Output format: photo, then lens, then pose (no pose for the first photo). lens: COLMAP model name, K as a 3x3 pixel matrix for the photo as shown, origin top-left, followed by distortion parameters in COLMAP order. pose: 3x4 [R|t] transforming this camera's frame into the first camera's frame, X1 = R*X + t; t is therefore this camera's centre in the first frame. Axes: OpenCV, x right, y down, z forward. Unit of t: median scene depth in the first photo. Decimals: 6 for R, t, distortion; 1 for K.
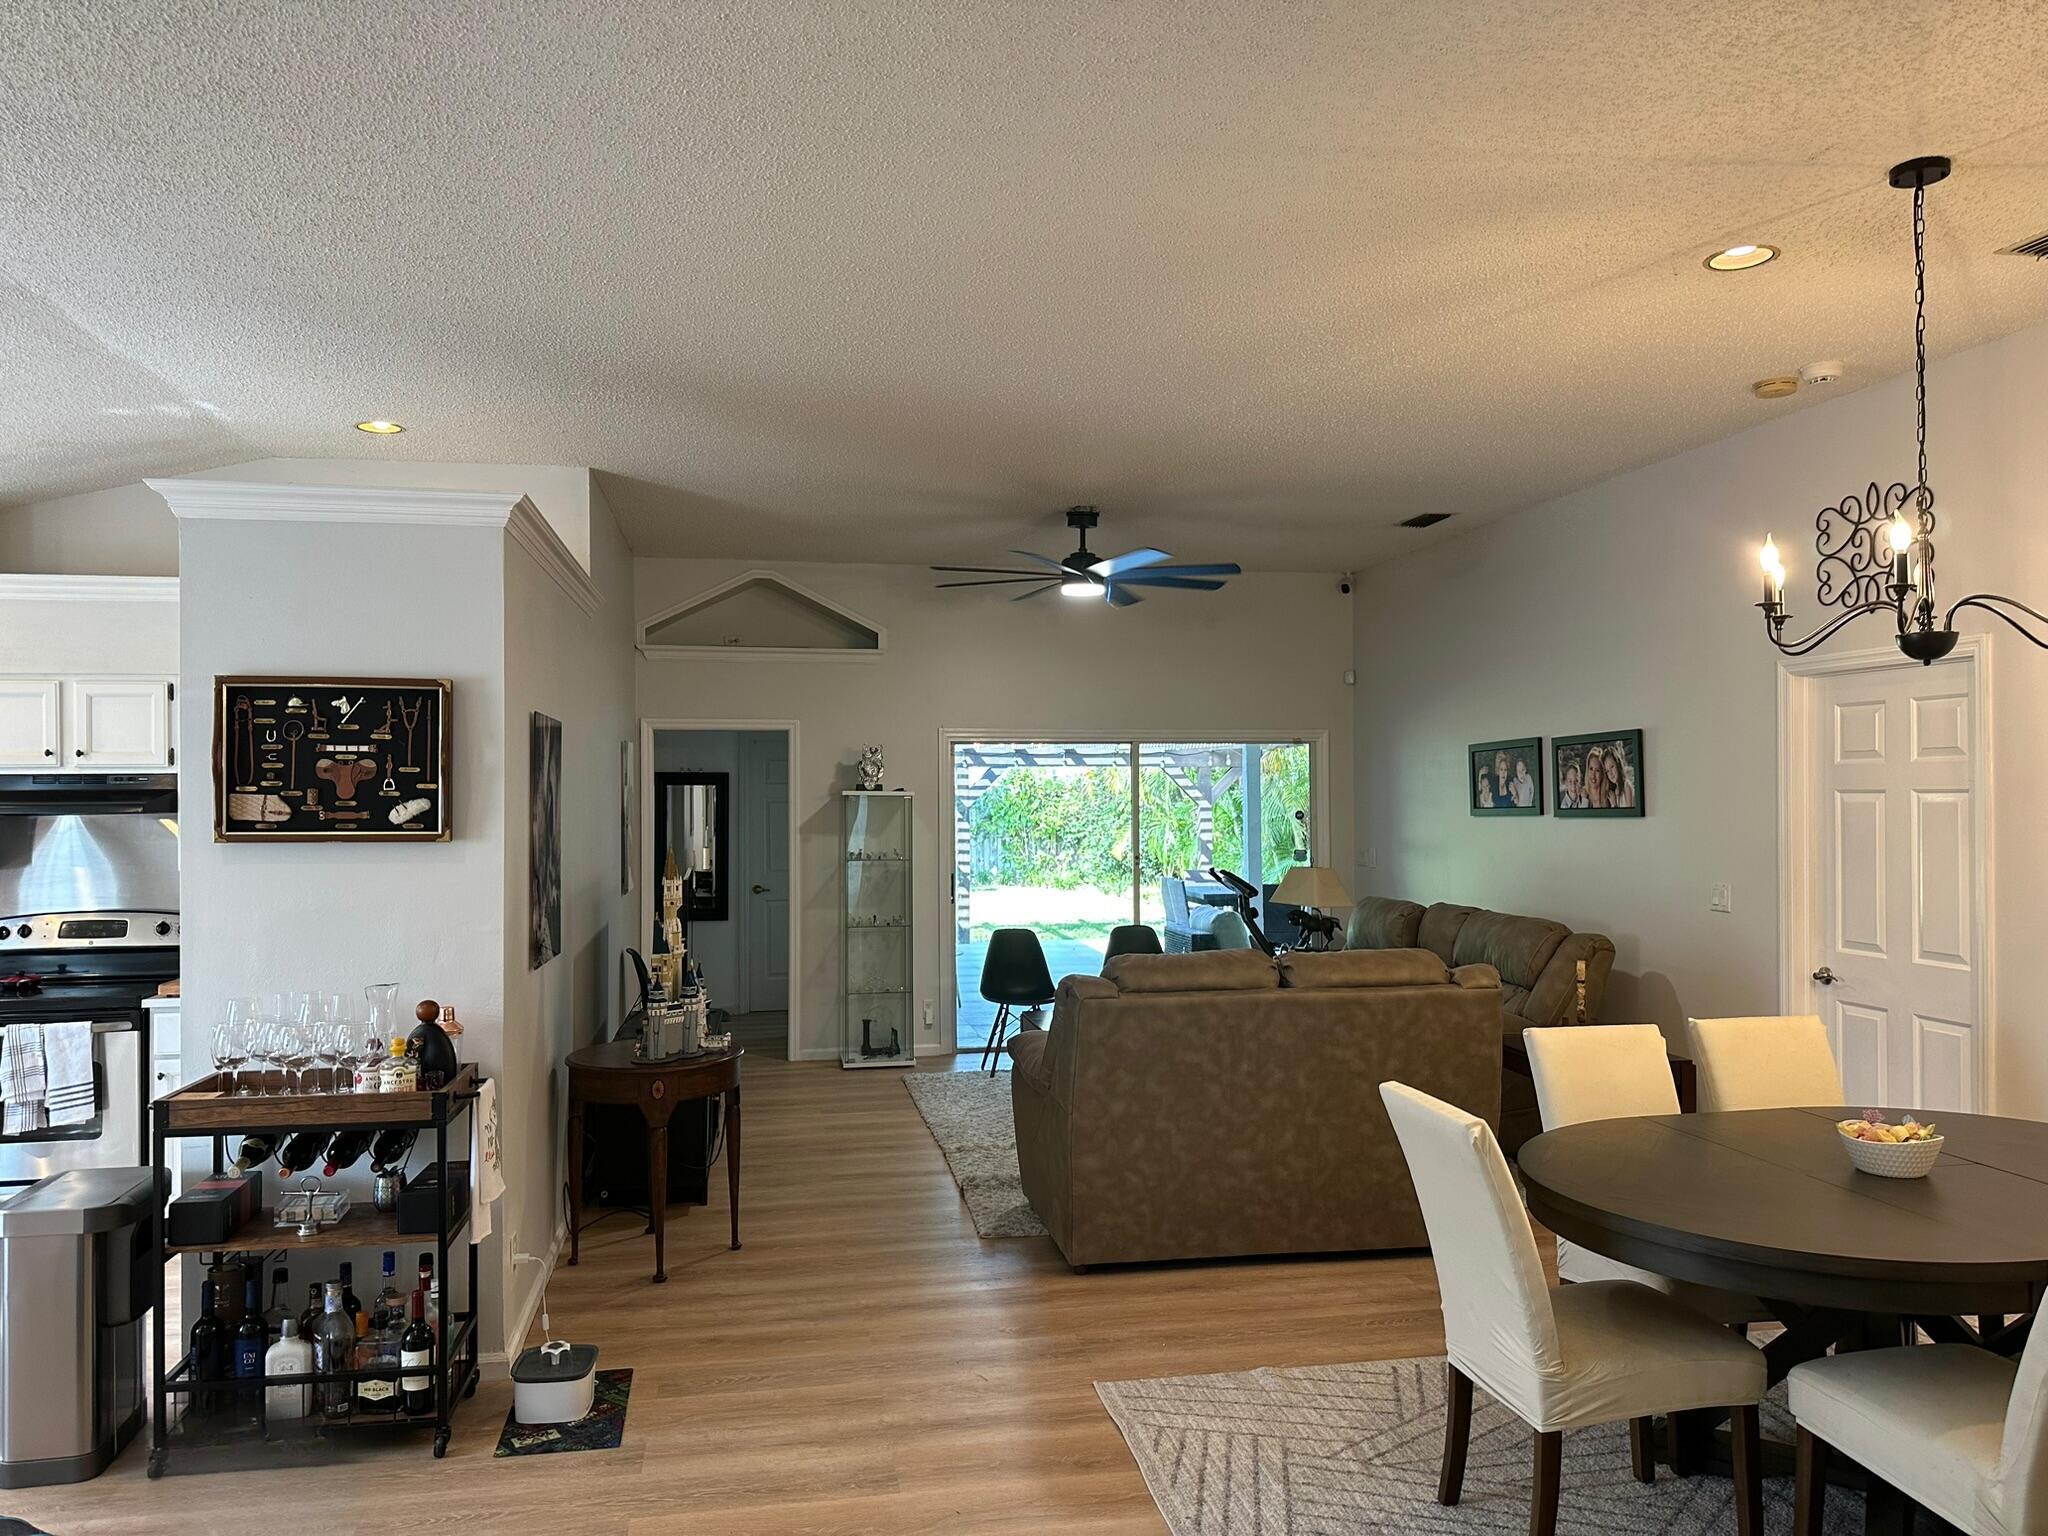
lens RADIAL K [[1444.7, 0, 1021.3], [0, 1444.7, 778.7], [0, 0, 1]] dist [0.041085, -0.045140]
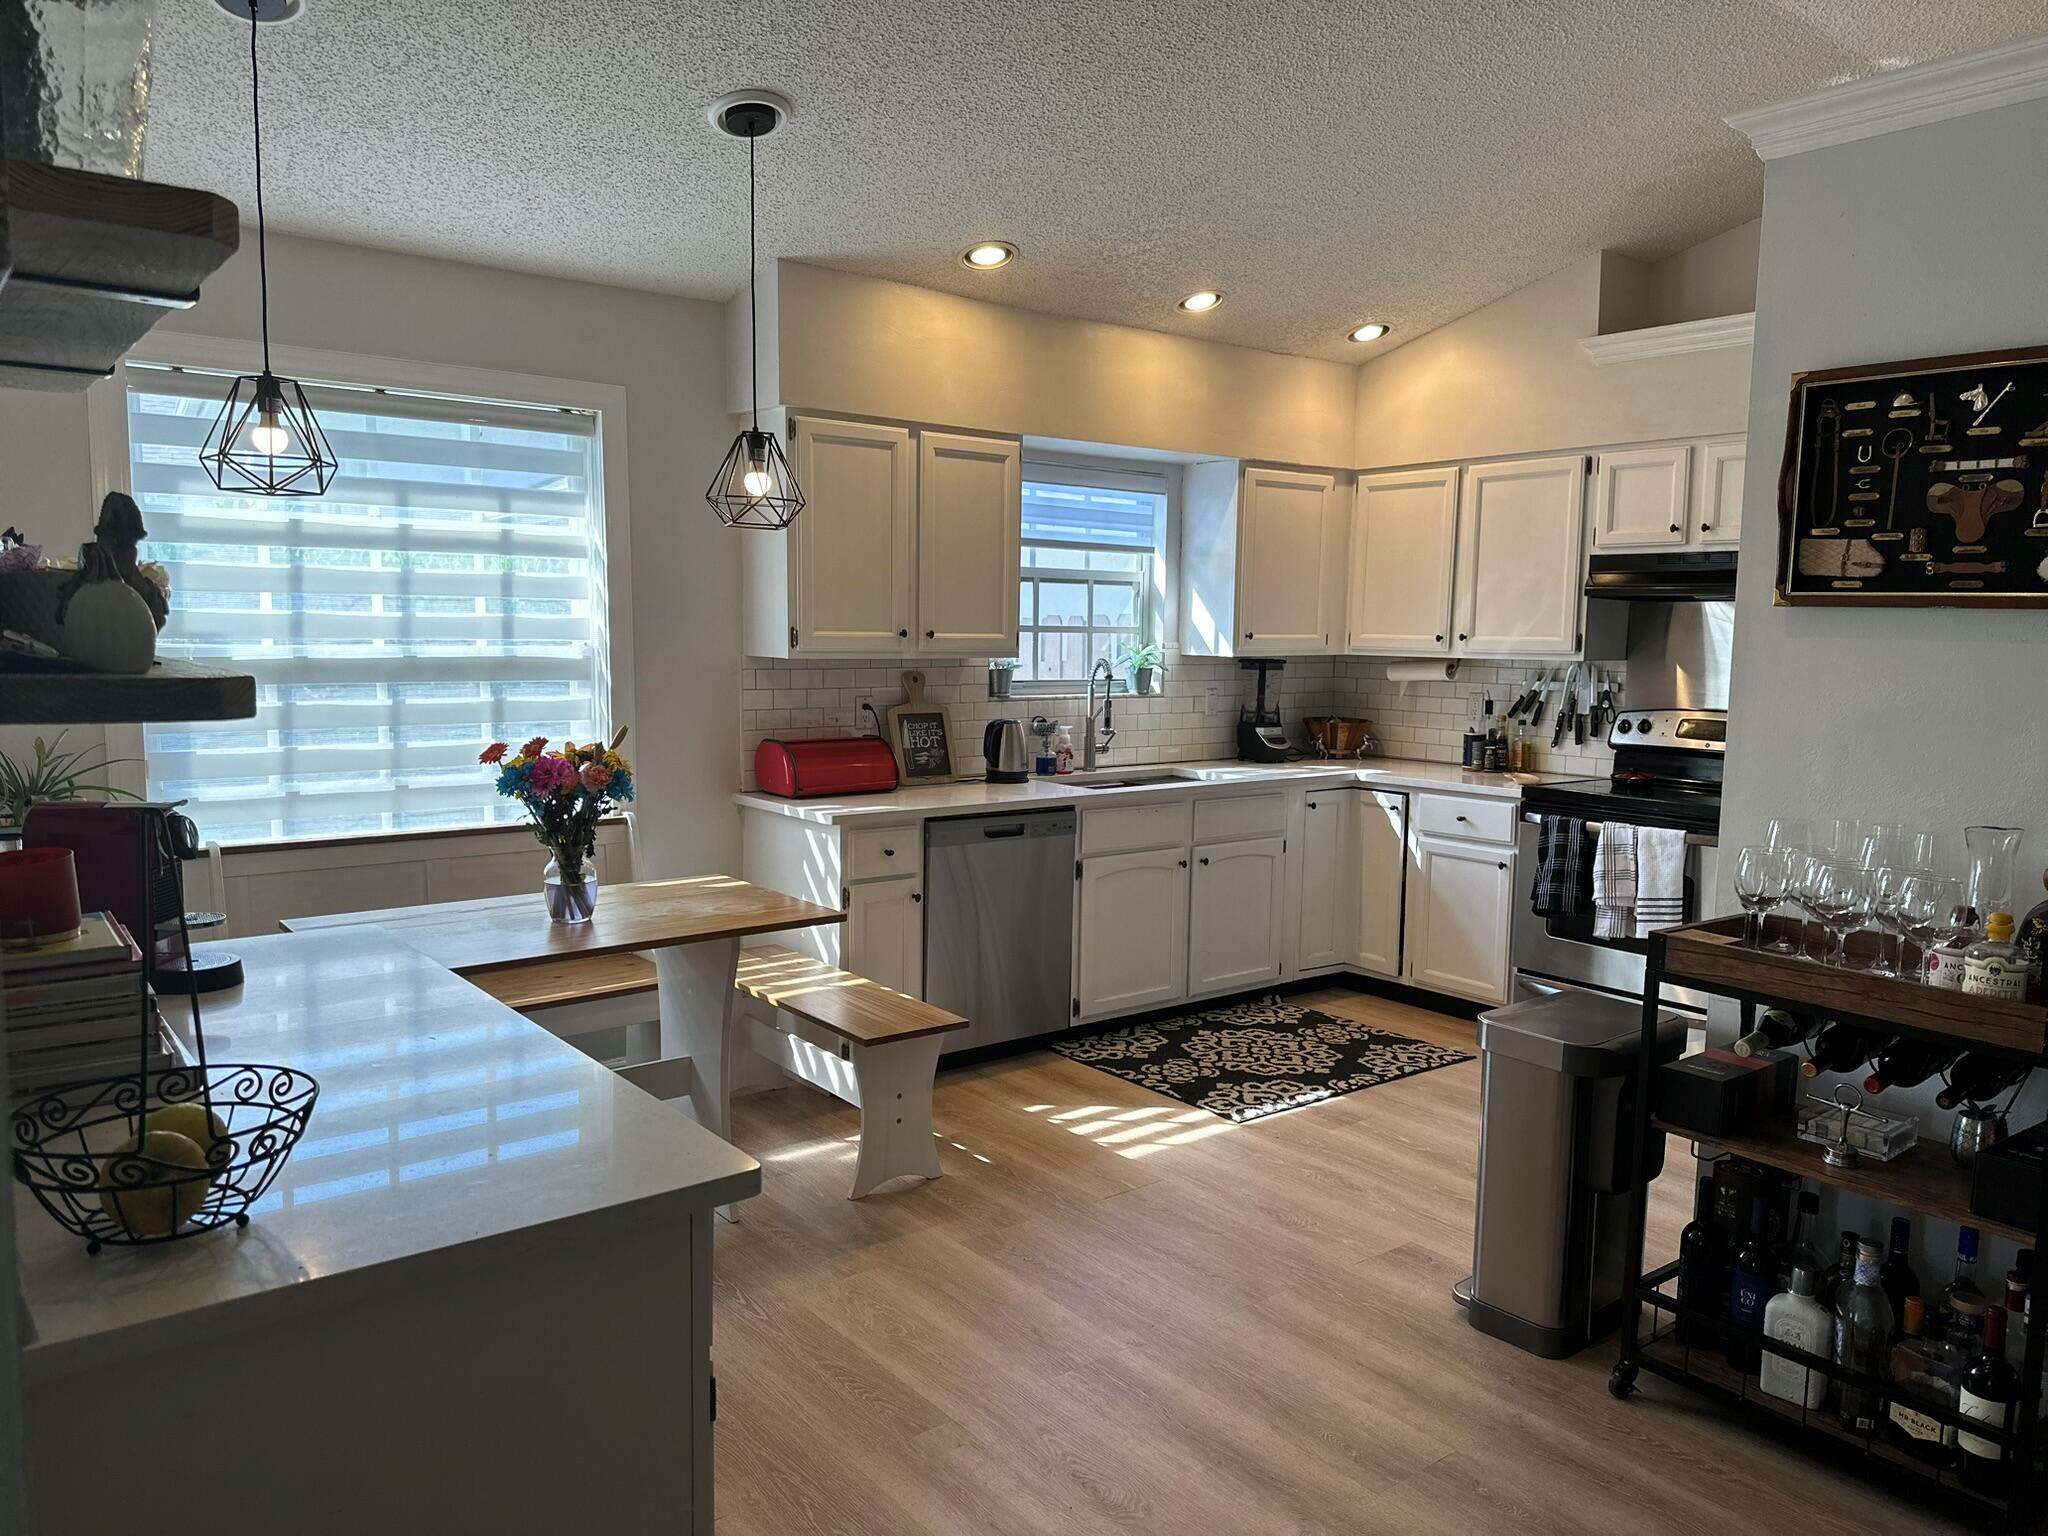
lens RADIAL K [[1444.7, 0, 1003.9], [0, 1444.7, 779.2], [0, 0, 1]] dist [0.041085, -0.045140]
pose [[0.457699, 0.109359, -0.882356, -0.064017], [-0.009431, 0.992948, 0.118174, 0.042598], [0.889057, -0.045767, 0.455503, 0.279702]]
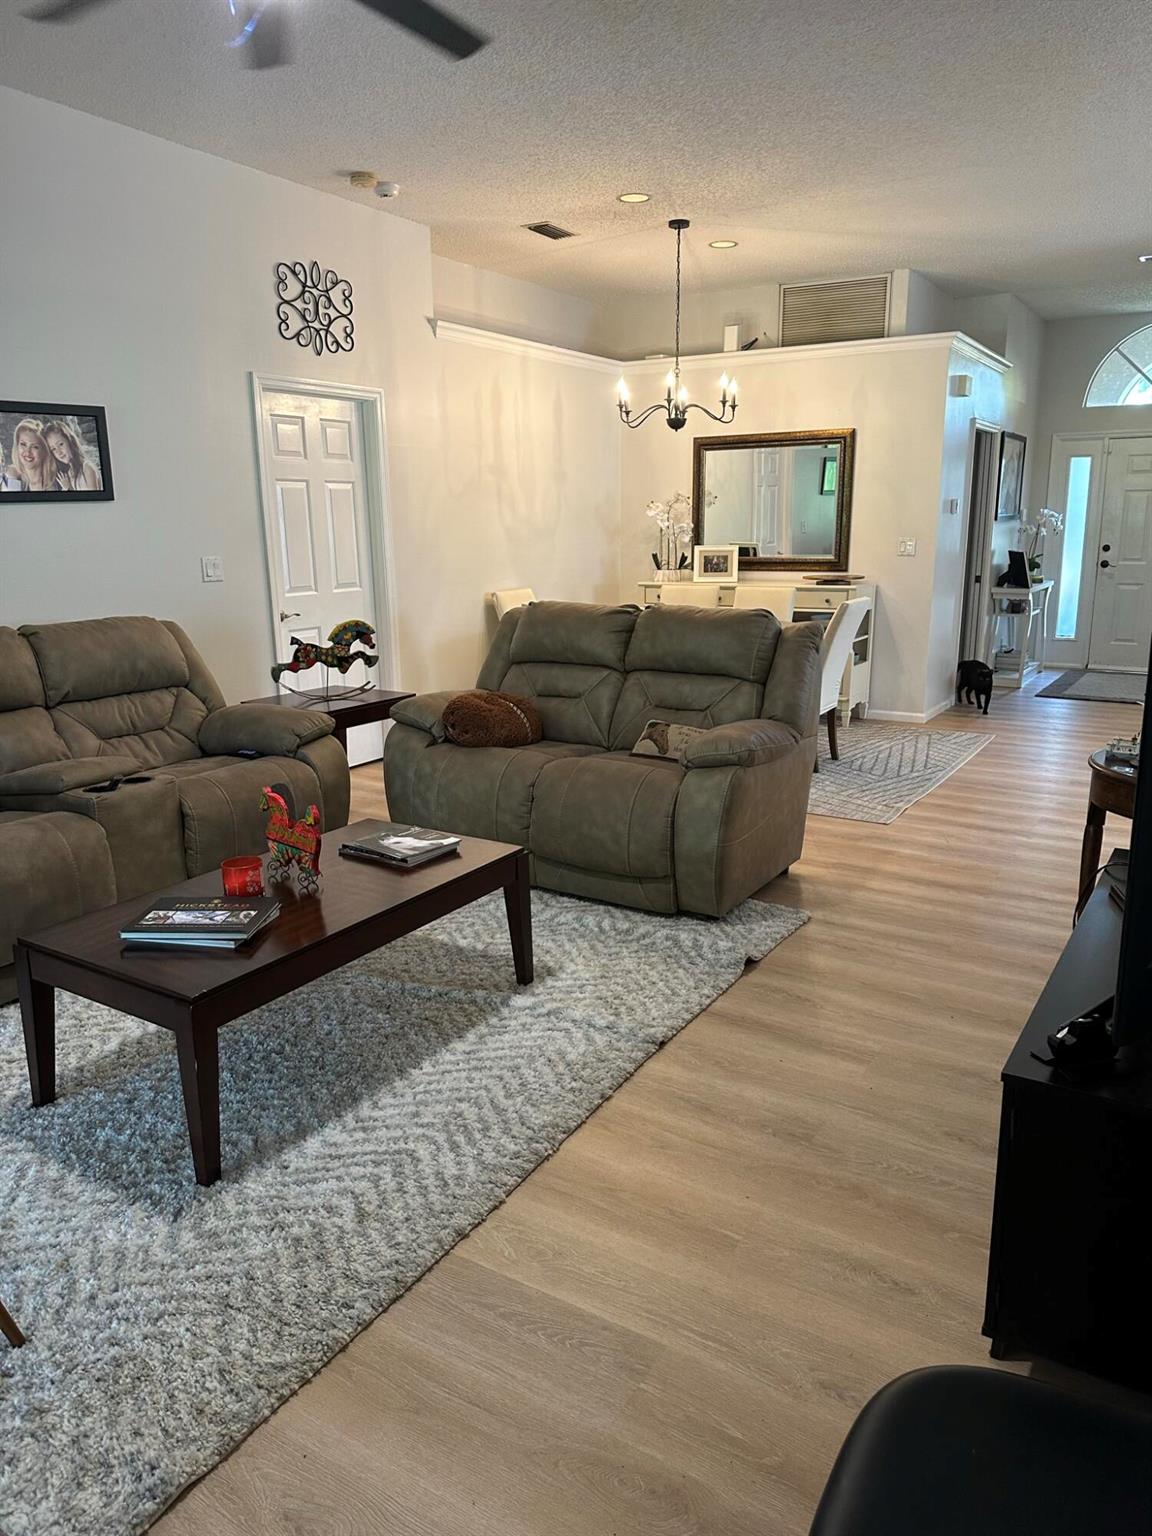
lens RADIAL K [[1083.6, 0, 568.6], [0, 1083.6, 768.6], [0, 0, 1]] dist [0.041085, -0.045140]
pose [[-0.743259, -0.147068, 0.652639, -0.466579], [0.003409, 0.974693, 0.223523, 0.058019], [-0.668995, 0.168361, -0.723948, 2.027501]]
